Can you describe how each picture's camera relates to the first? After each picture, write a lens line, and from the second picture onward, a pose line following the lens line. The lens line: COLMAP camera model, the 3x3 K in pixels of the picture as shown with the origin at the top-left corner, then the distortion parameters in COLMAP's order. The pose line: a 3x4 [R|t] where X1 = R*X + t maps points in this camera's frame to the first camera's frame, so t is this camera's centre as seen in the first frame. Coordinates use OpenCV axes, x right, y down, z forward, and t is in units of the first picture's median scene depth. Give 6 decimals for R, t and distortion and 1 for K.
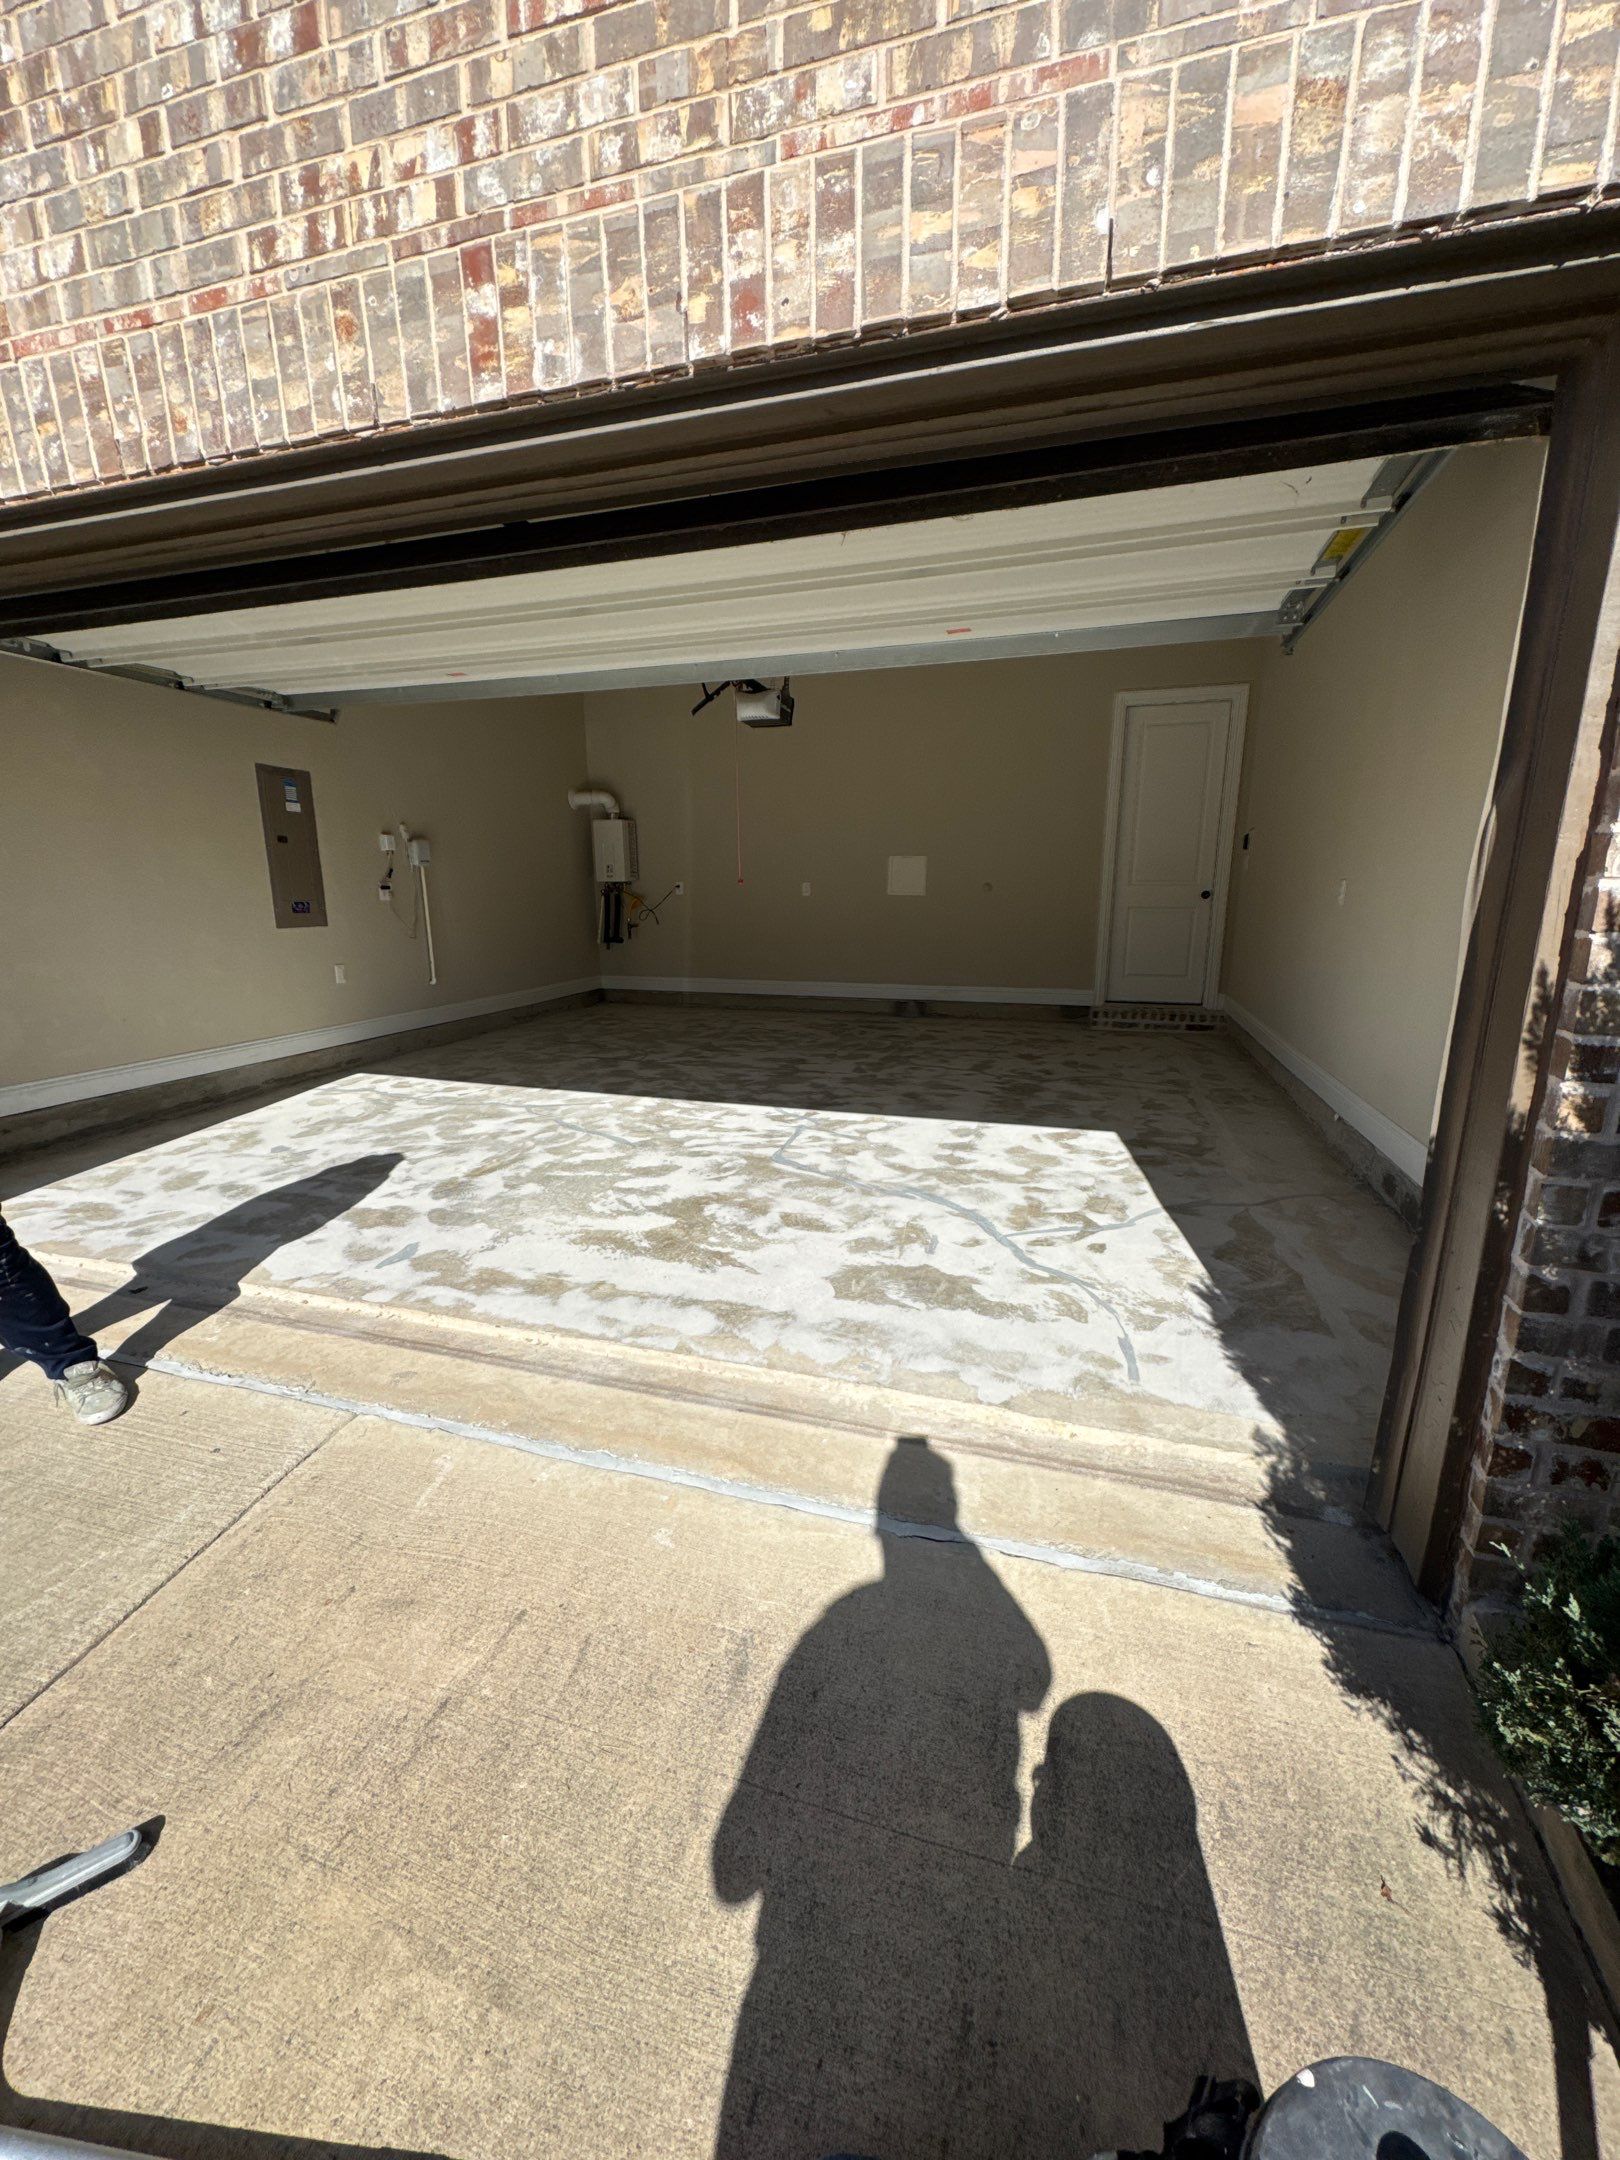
lens RADIAL K [[855.6, 0, 800.2], [0, 855.6, 1075.9], [0, 0, 1]] dist [-0.001176, 0.000060]
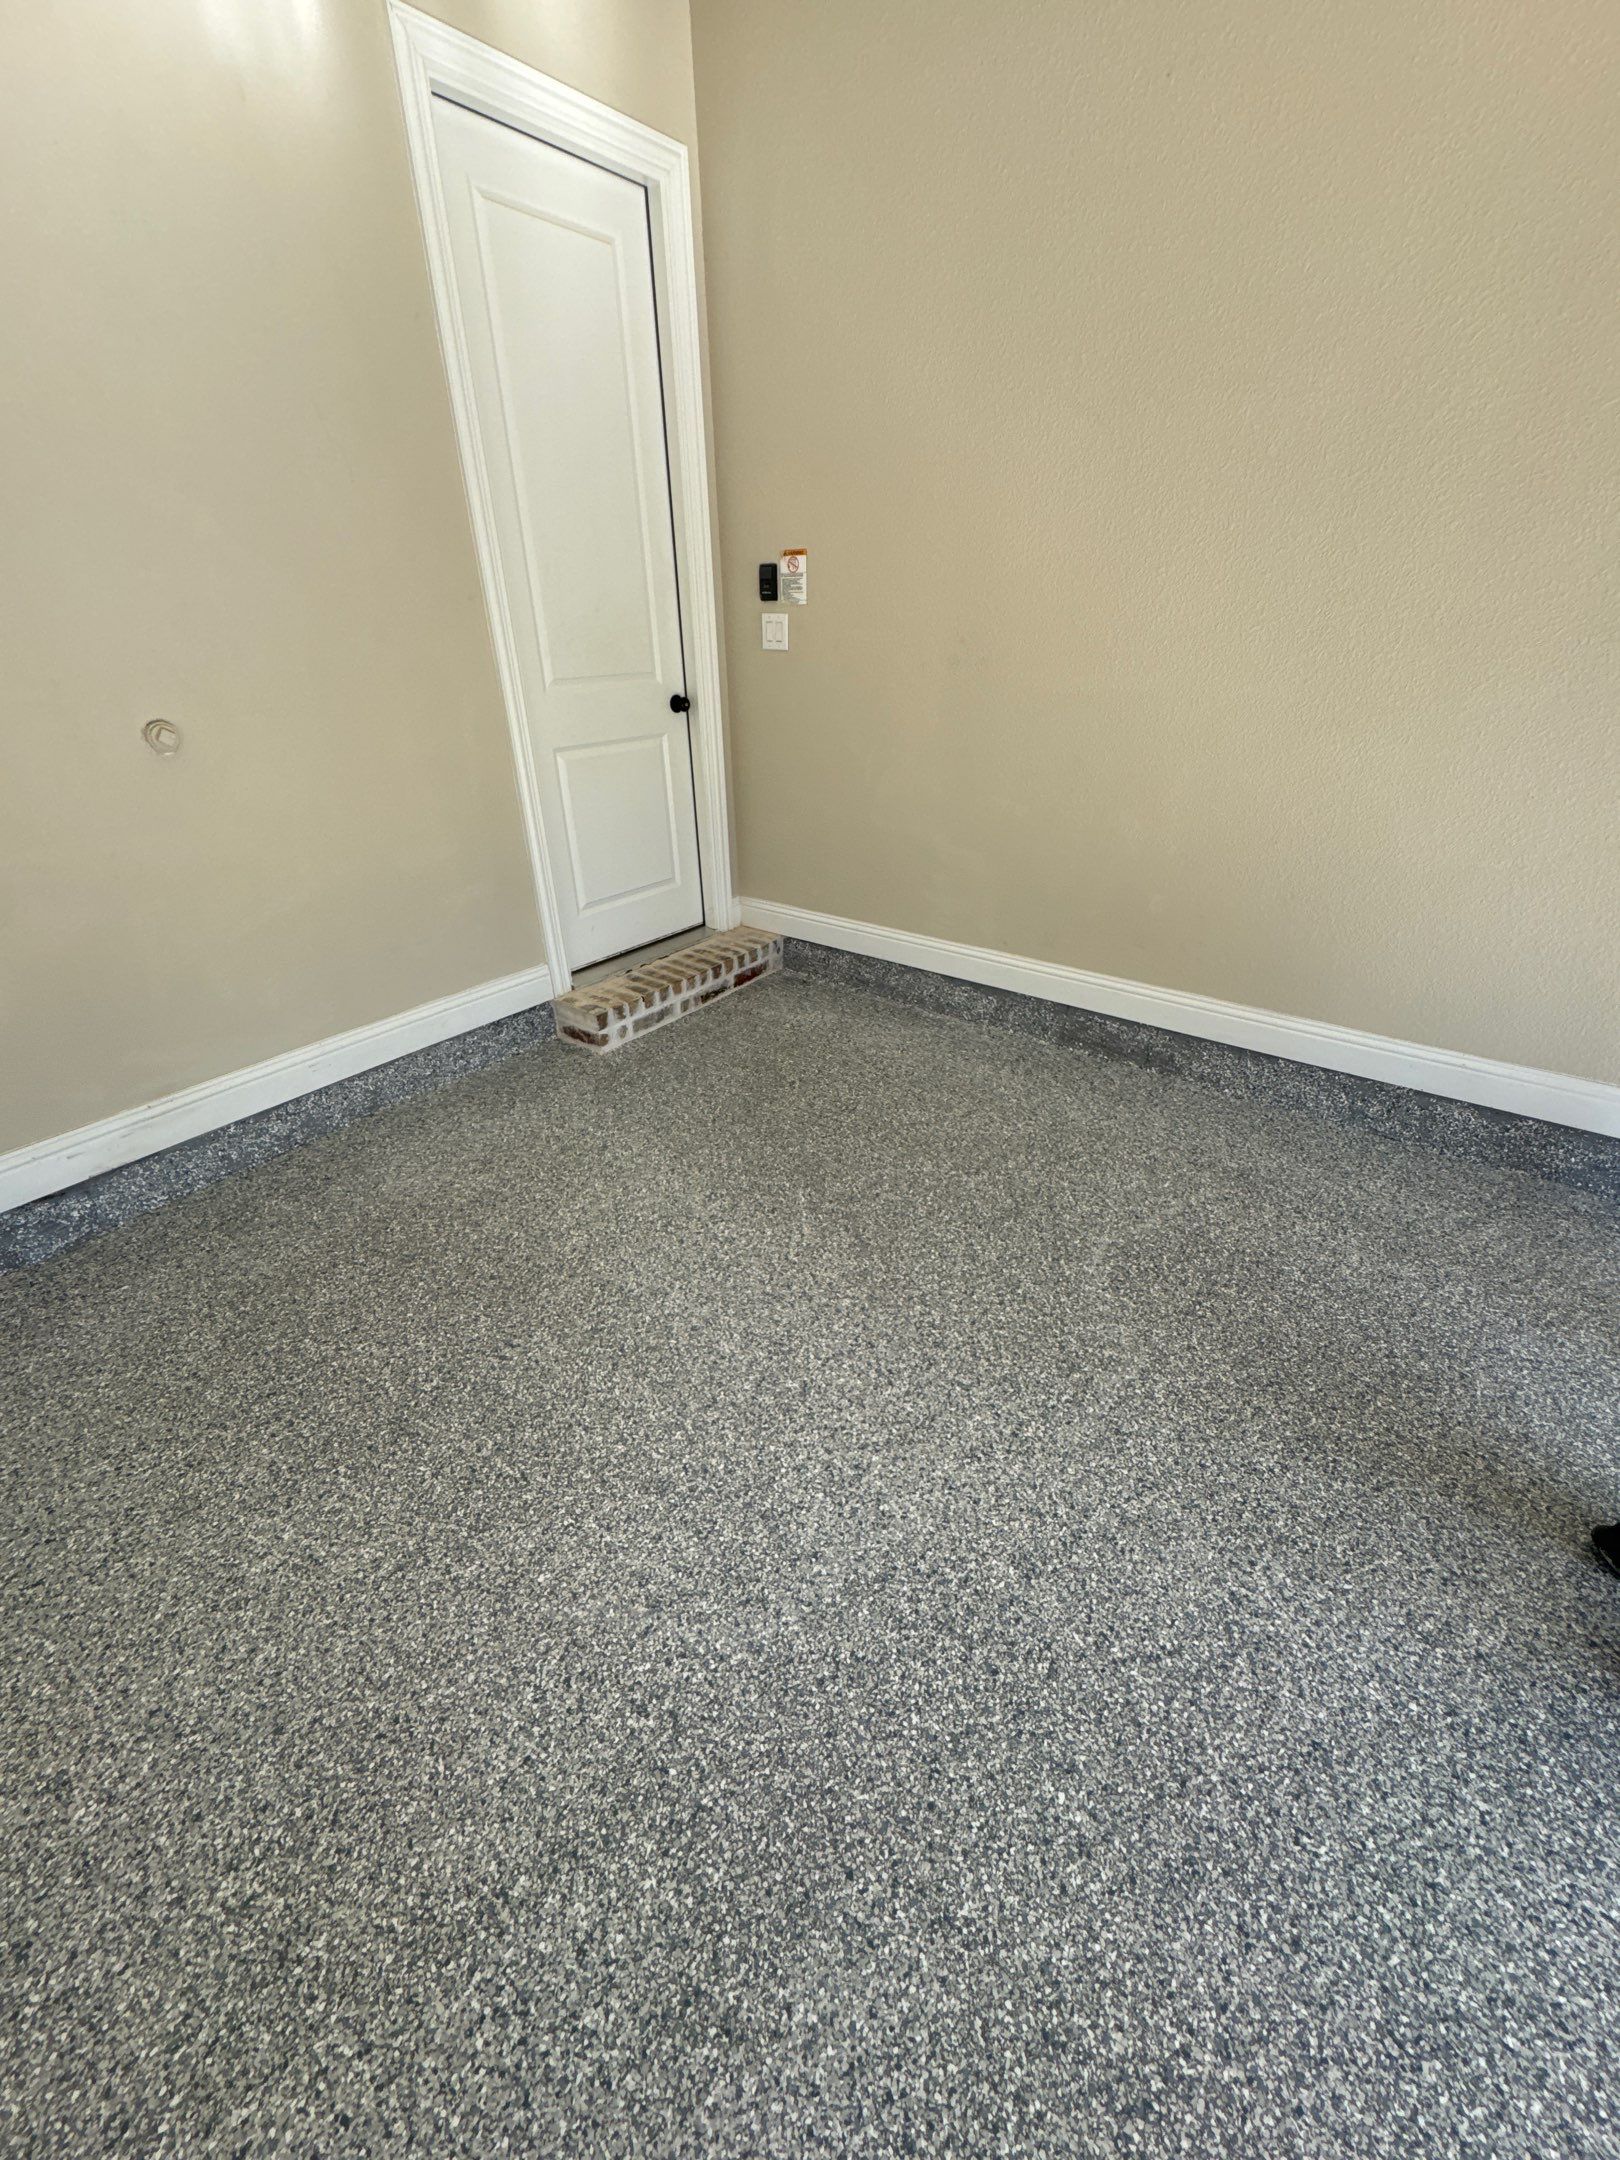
lens RADIAL K [[859.4, 0, 805.6], [0, 859.4, 1081.9], [0, 0, 1]] dist [-0.001404, 0.000142]
pose [[0.350034, -0.447653, 0.822850, 0.017121], [0.222598, 0.893010, 0.391130, -0.262627], [-0.909905, 0.046256, 0.412231, 1.008691]]
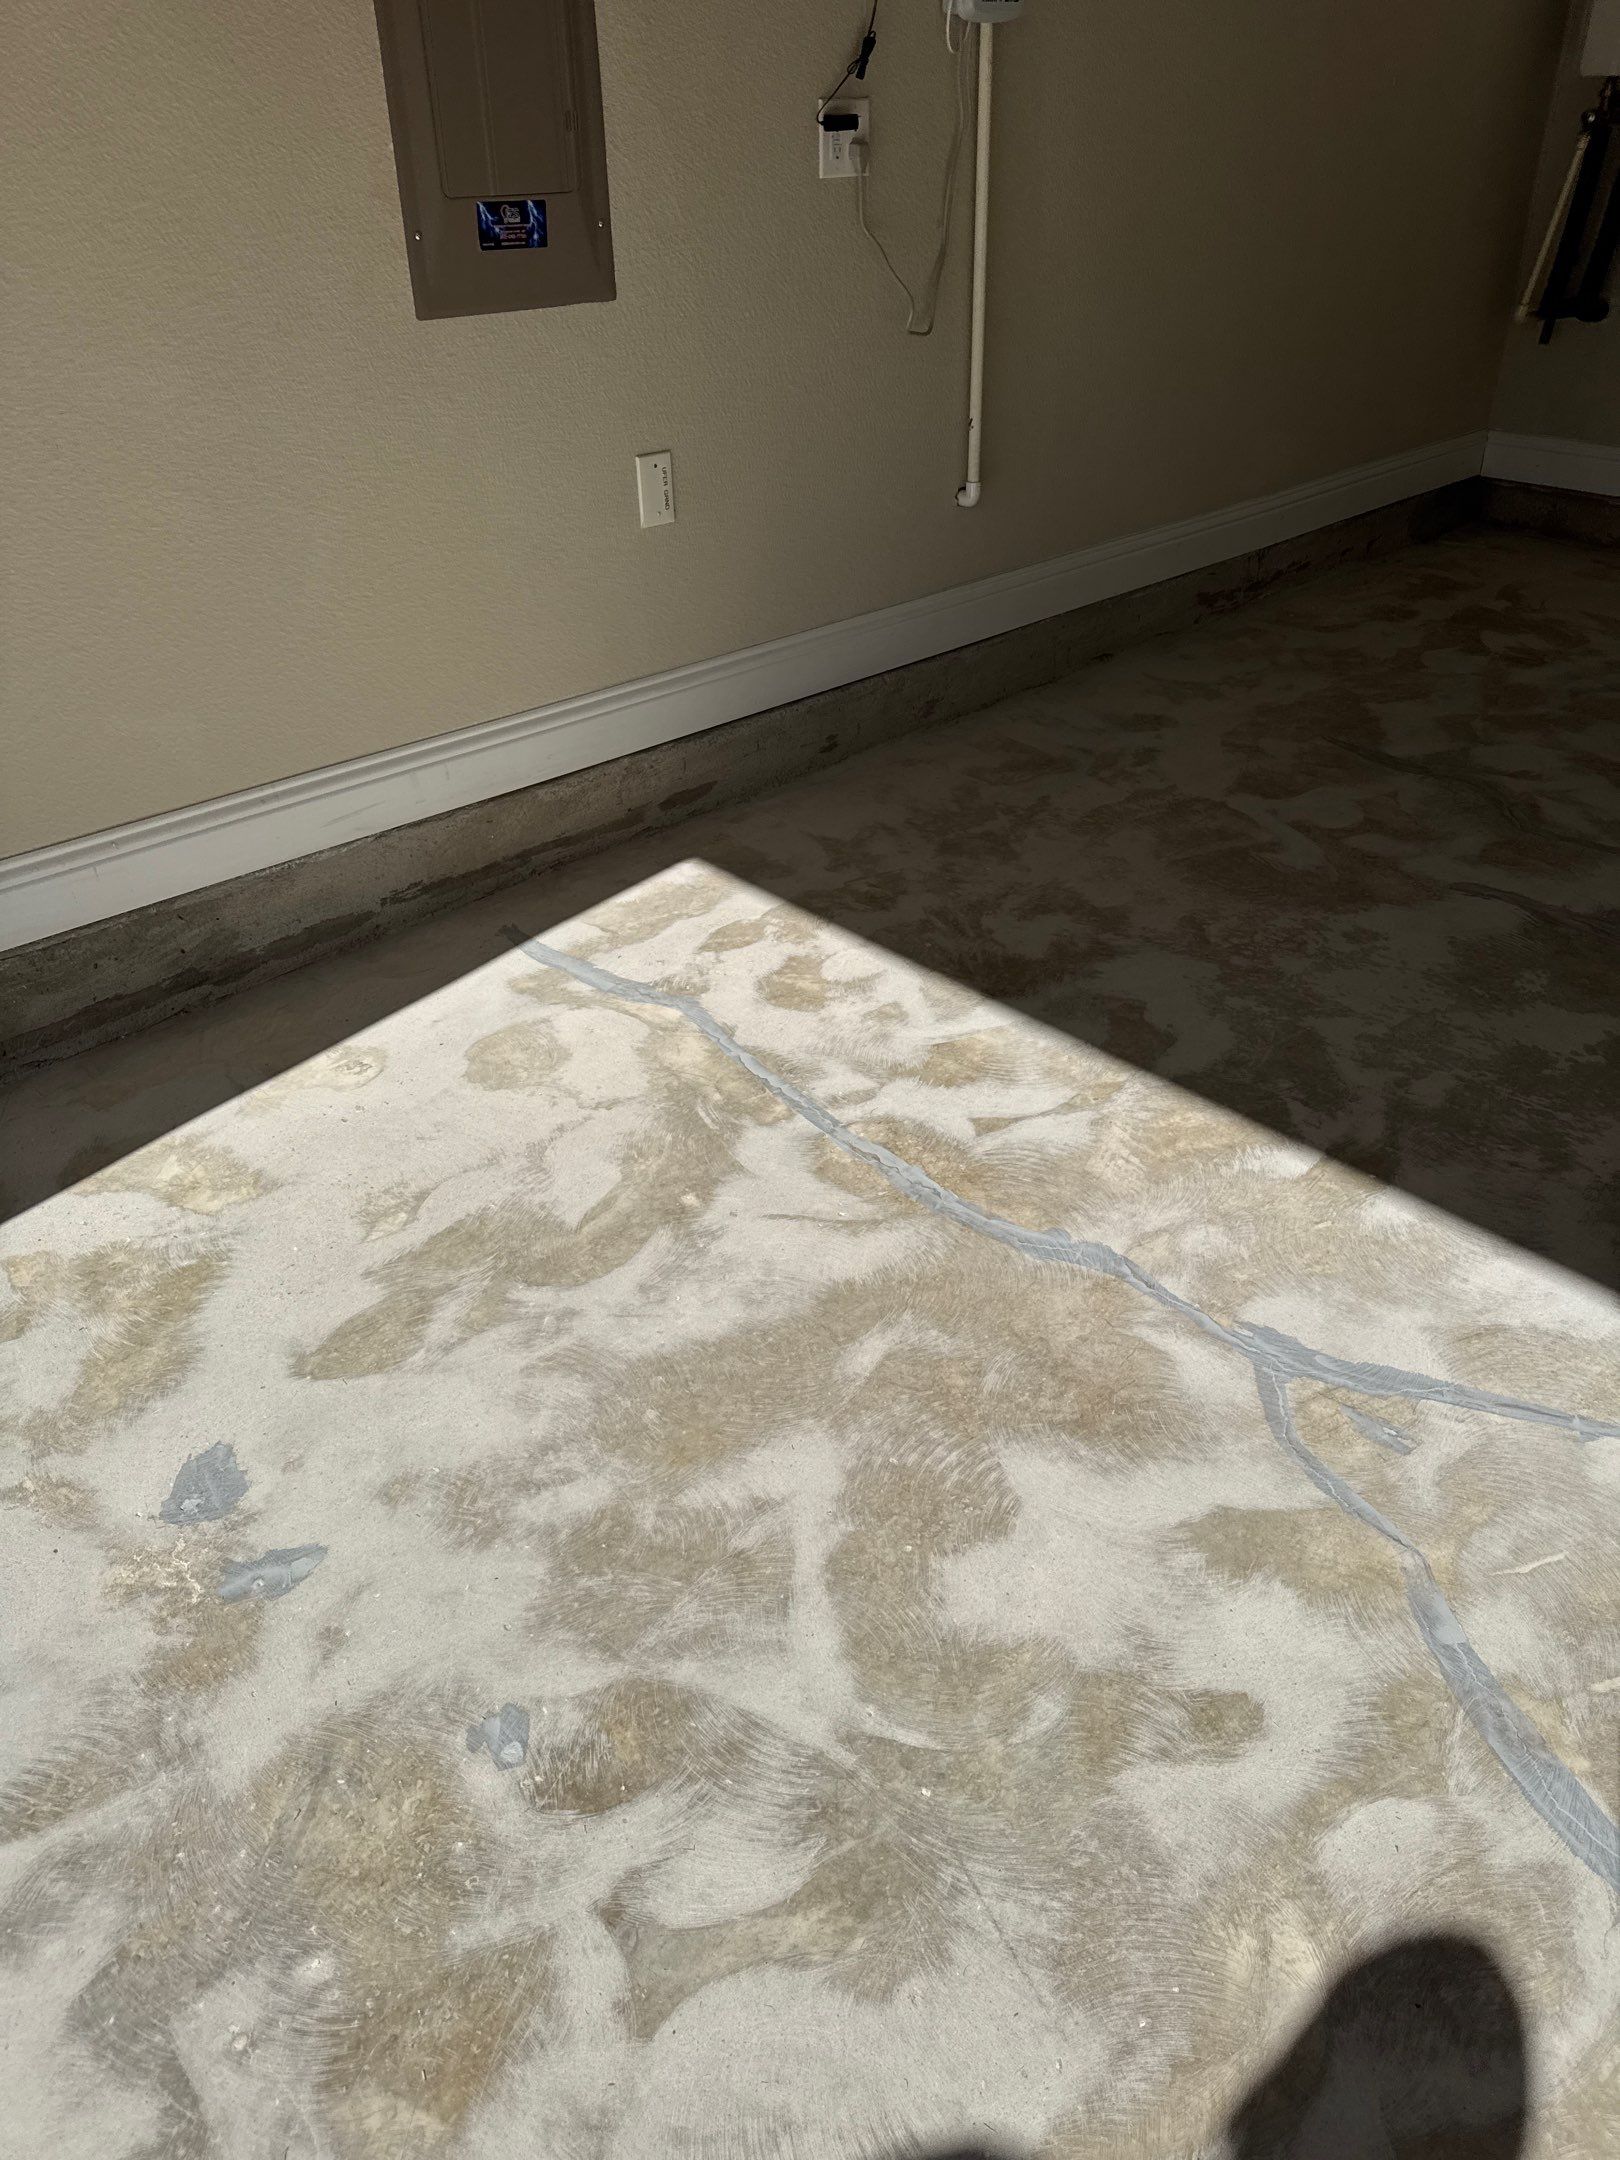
lens RADIAL K [[1497.3, 0, 812.1], [0, 1497.3, 1092.2], [0, 0, 1]] dist [0.009841, 0.002399]
pose [[0.866341, 0.263942, -0.424015, -0.259403], [-0.091036, 0.918185, 0.385549, -0.145741], [0.491087, -0.295416, 0.819490, 0.624886]]
